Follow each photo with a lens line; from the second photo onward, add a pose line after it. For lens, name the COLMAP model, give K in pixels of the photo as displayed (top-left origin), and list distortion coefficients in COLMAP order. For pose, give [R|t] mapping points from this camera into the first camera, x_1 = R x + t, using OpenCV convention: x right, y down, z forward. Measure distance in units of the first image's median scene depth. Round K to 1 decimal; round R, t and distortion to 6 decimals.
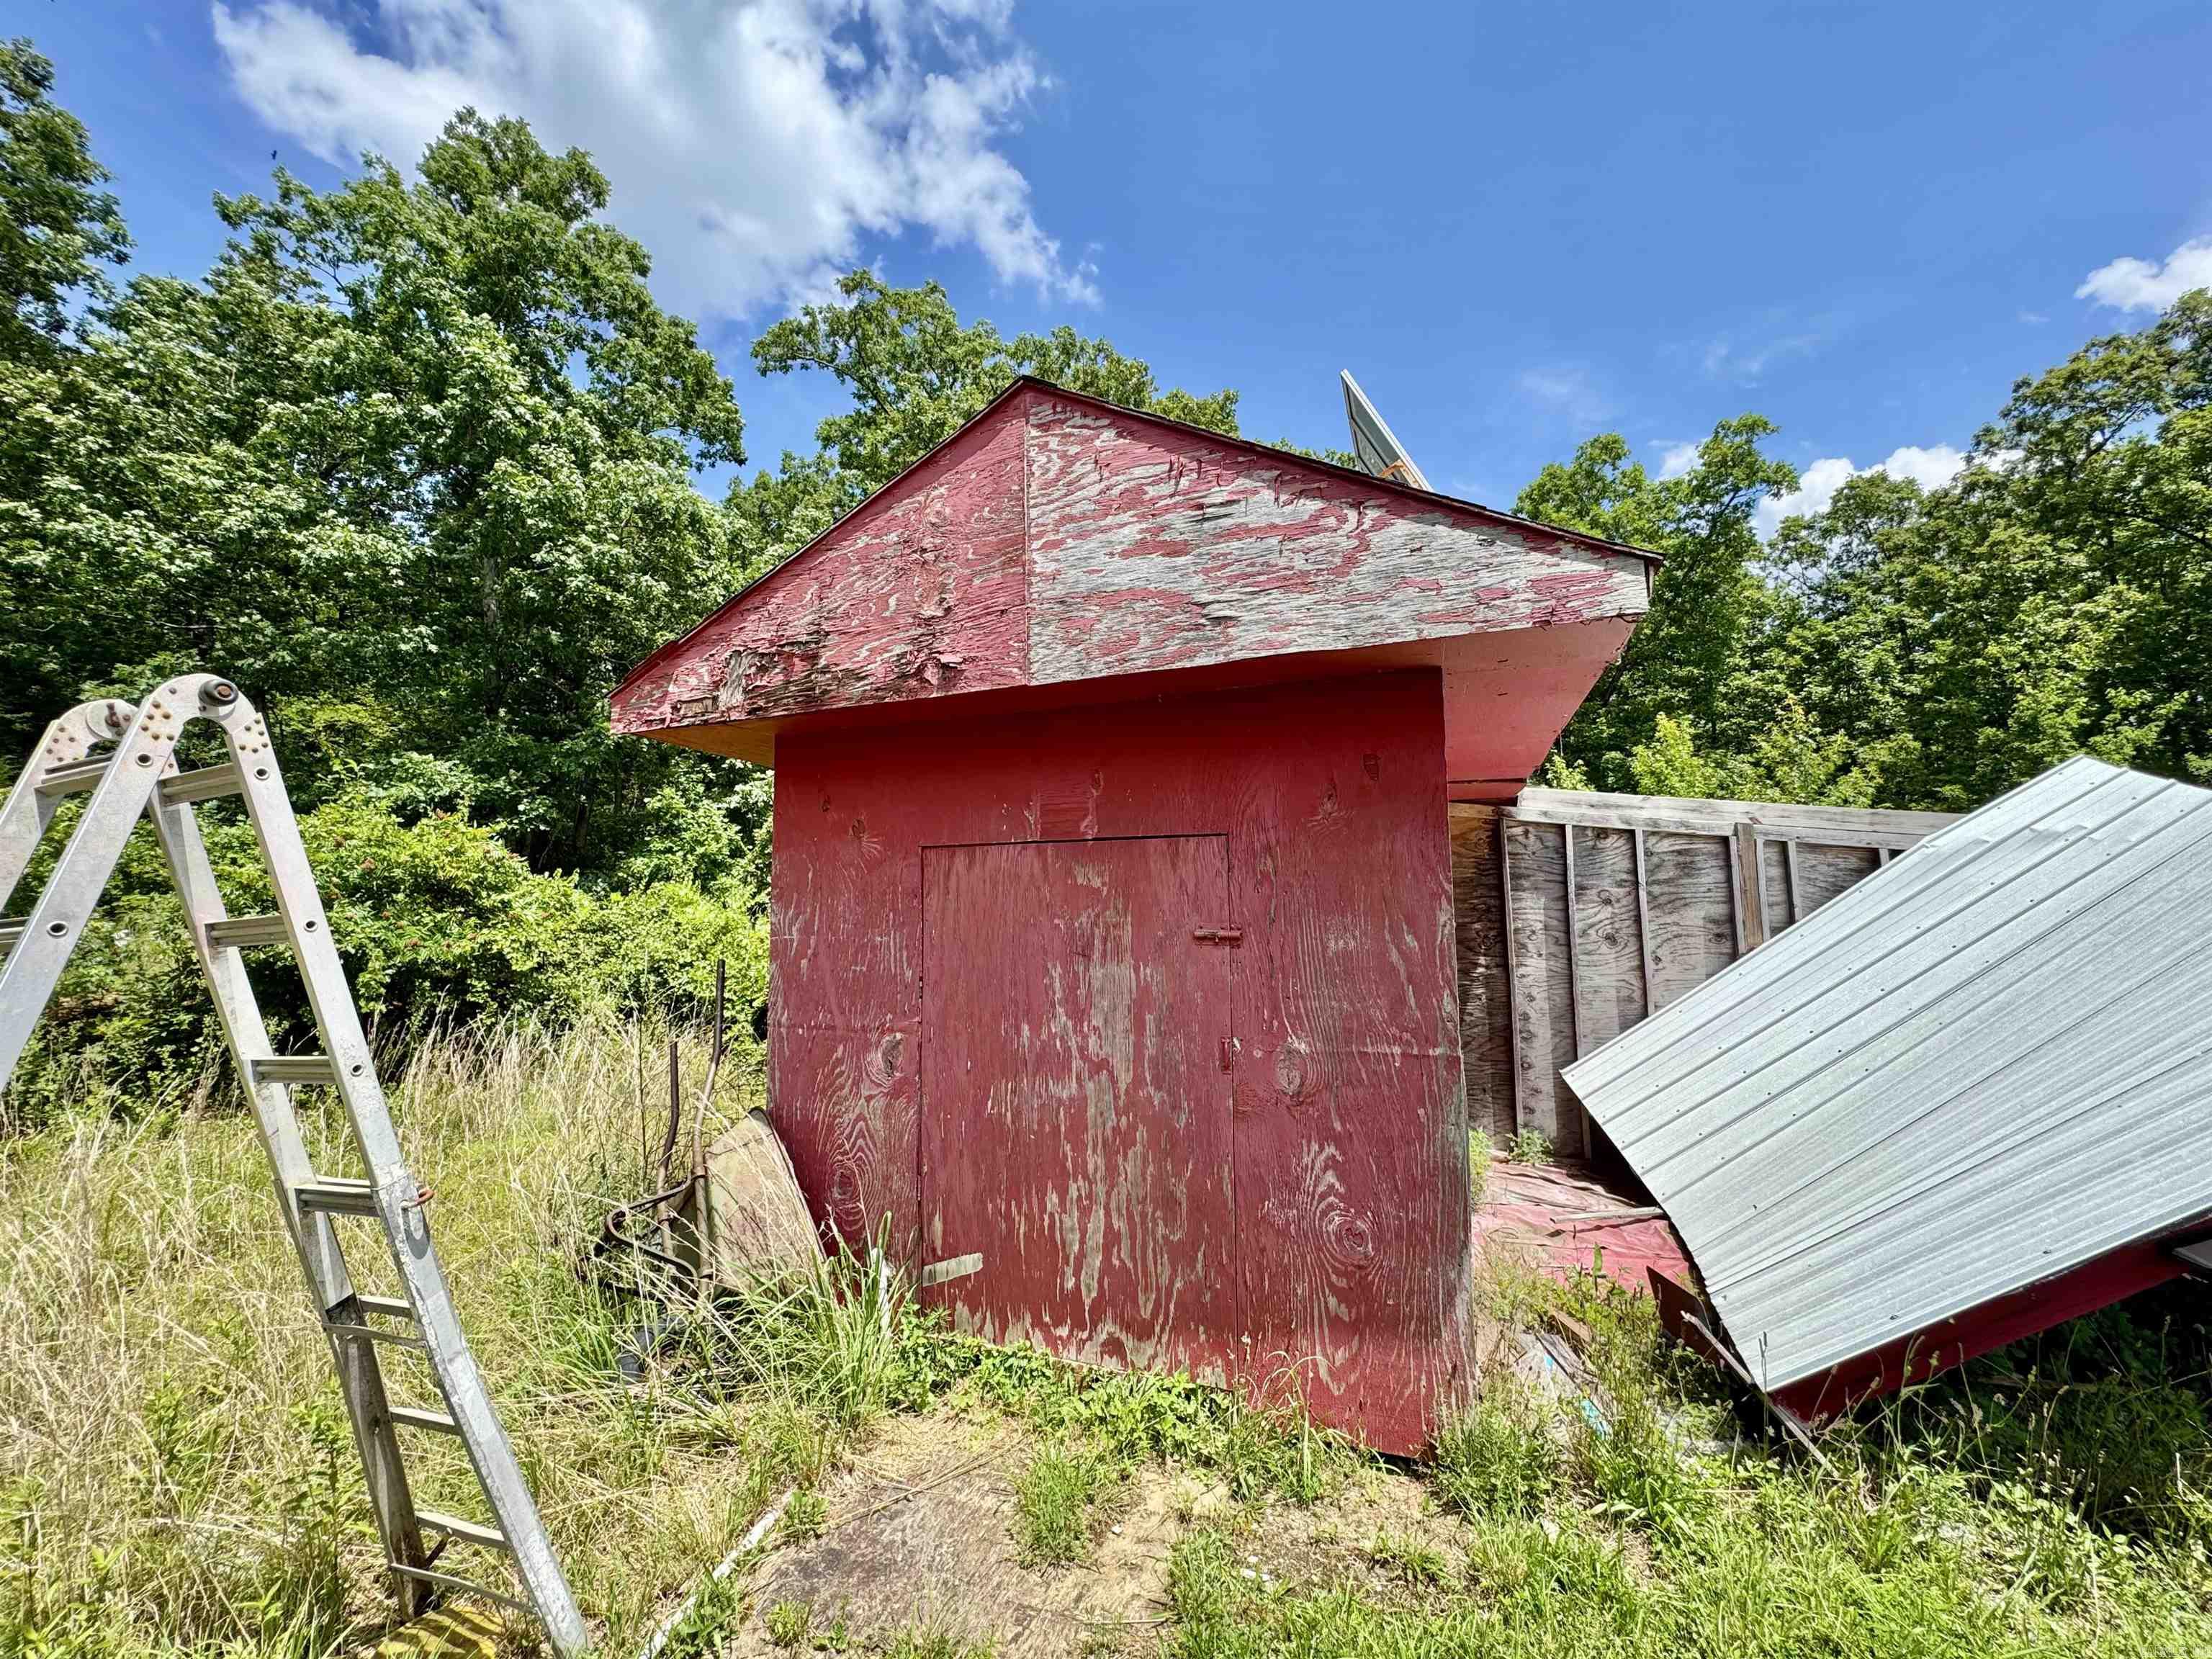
lens RADIAL K [[880.5, 0, 1105.5], [0, 880.5, 829.3], [0, 0, 1]] dist [0.001852, 0.000056]
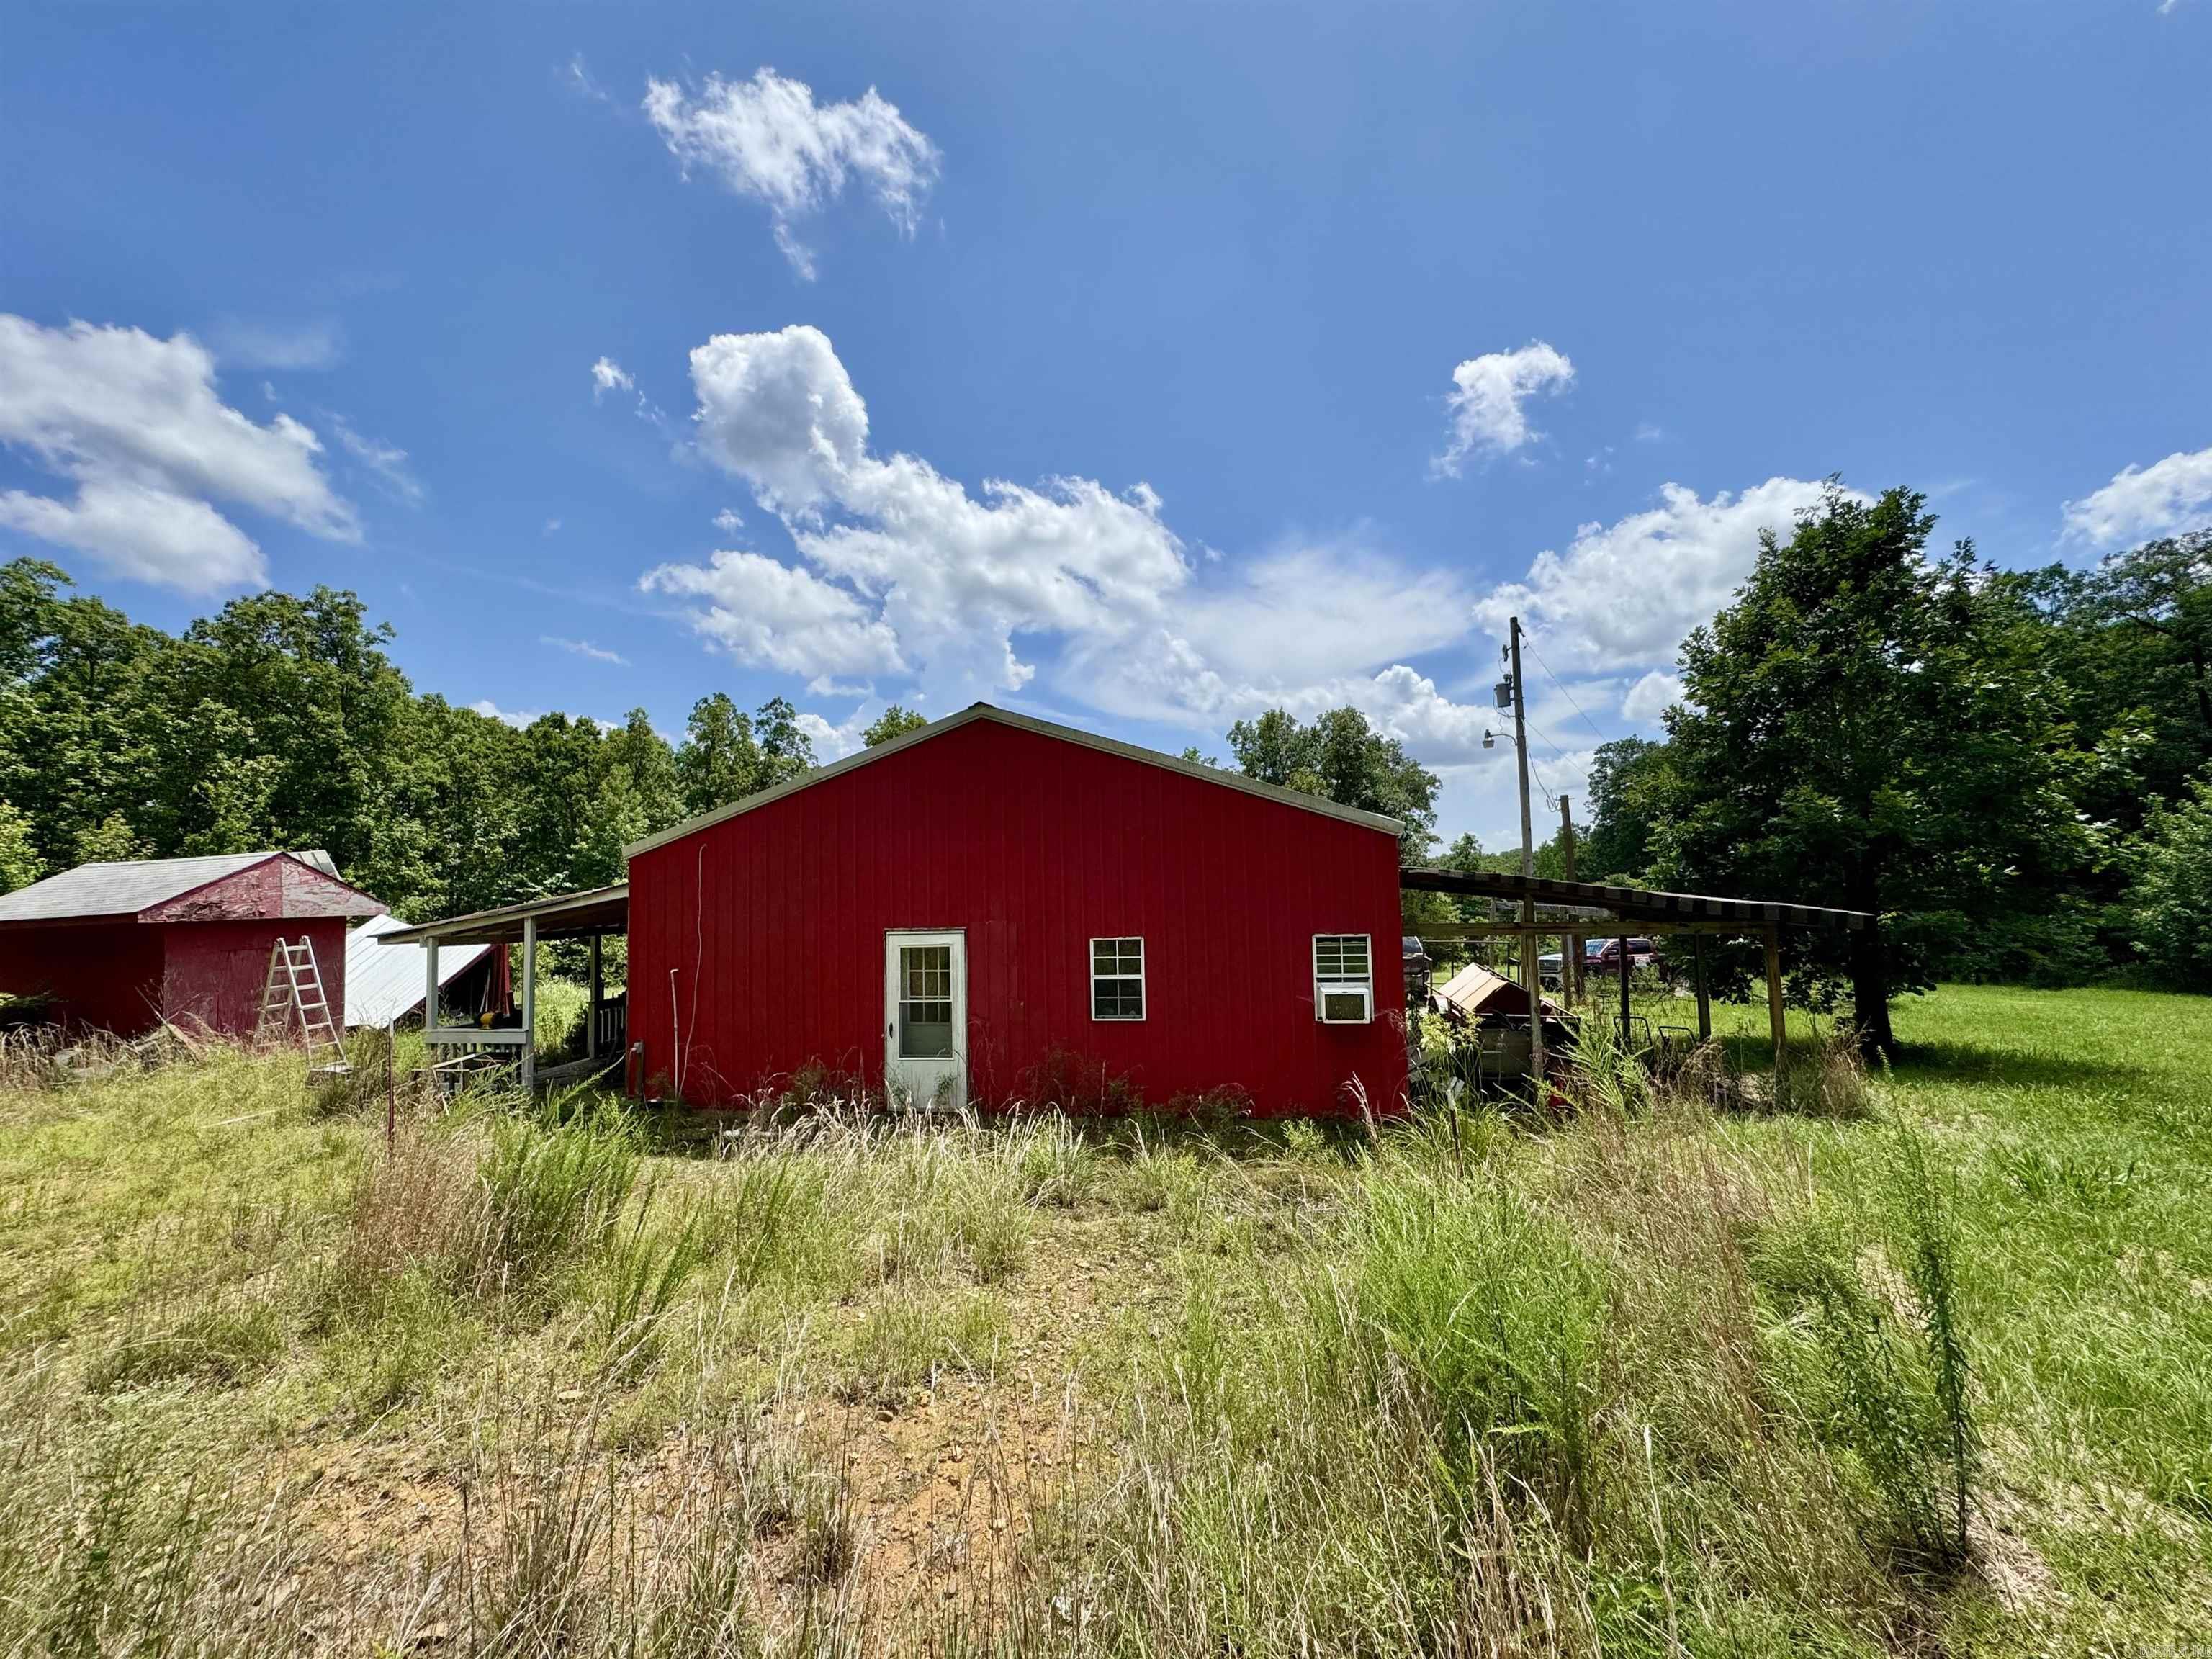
lens RADIAL K [[880.5, 0, 1105.4], [0, 880.5, 834.2], [0, 0, 1]] dist [0.001852, 0.000056]
pose [[-0.134526, 0.086152, 0.987158, -5.277477], [-0.055028, 0.994027, -0.094250, -0.394944], [-0.989381, -0.067000, -0.128981, -2.709683]]
